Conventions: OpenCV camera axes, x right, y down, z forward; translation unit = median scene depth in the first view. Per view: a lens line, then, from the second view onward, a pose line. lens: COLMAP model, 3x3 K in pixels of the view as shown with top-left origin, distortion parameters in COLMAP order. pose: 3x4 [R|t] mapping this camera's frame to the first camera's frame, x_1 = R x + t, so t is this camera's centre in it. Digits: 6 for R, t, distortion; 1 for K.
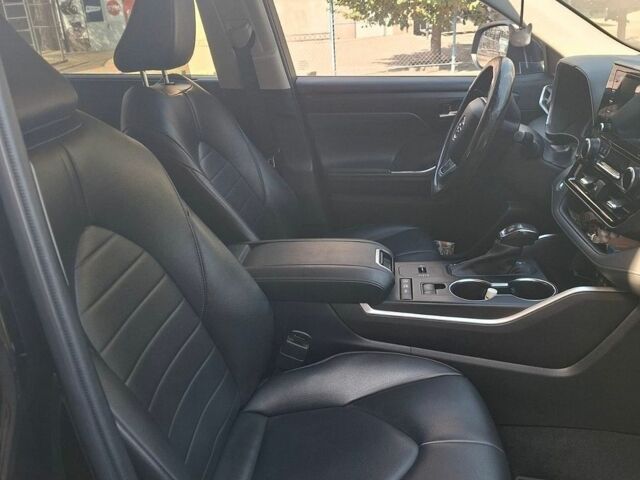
lens RADIAL K [[588.7, 0, 320.0], [0, 588.7, 240.0], [0, 0, 1]] dist [0.131147, -0.179078]
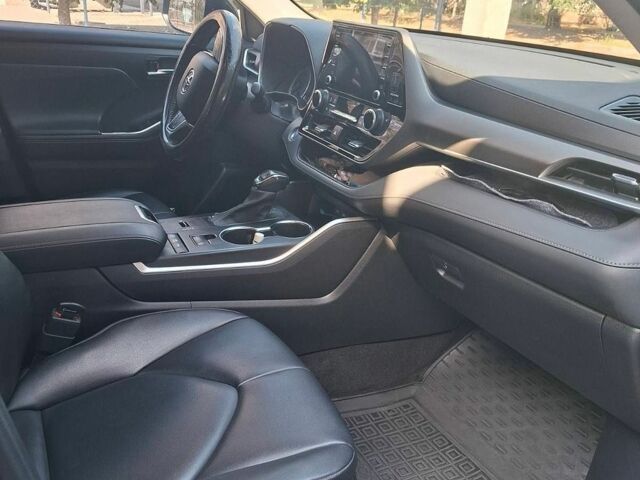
lens RADIAL K [[588.7, 0, 320.0], [0, 588.7, 240.0], [0, 0, 1]] dist [0.131147, -0.179078]
pose [[0.841681, -0.108748, 0.528911, -0.162820], [0.095047, 0.994054, 0.053132, 0.049306], [-0.531544, 0.005551, 0.847013, 0.074060]]
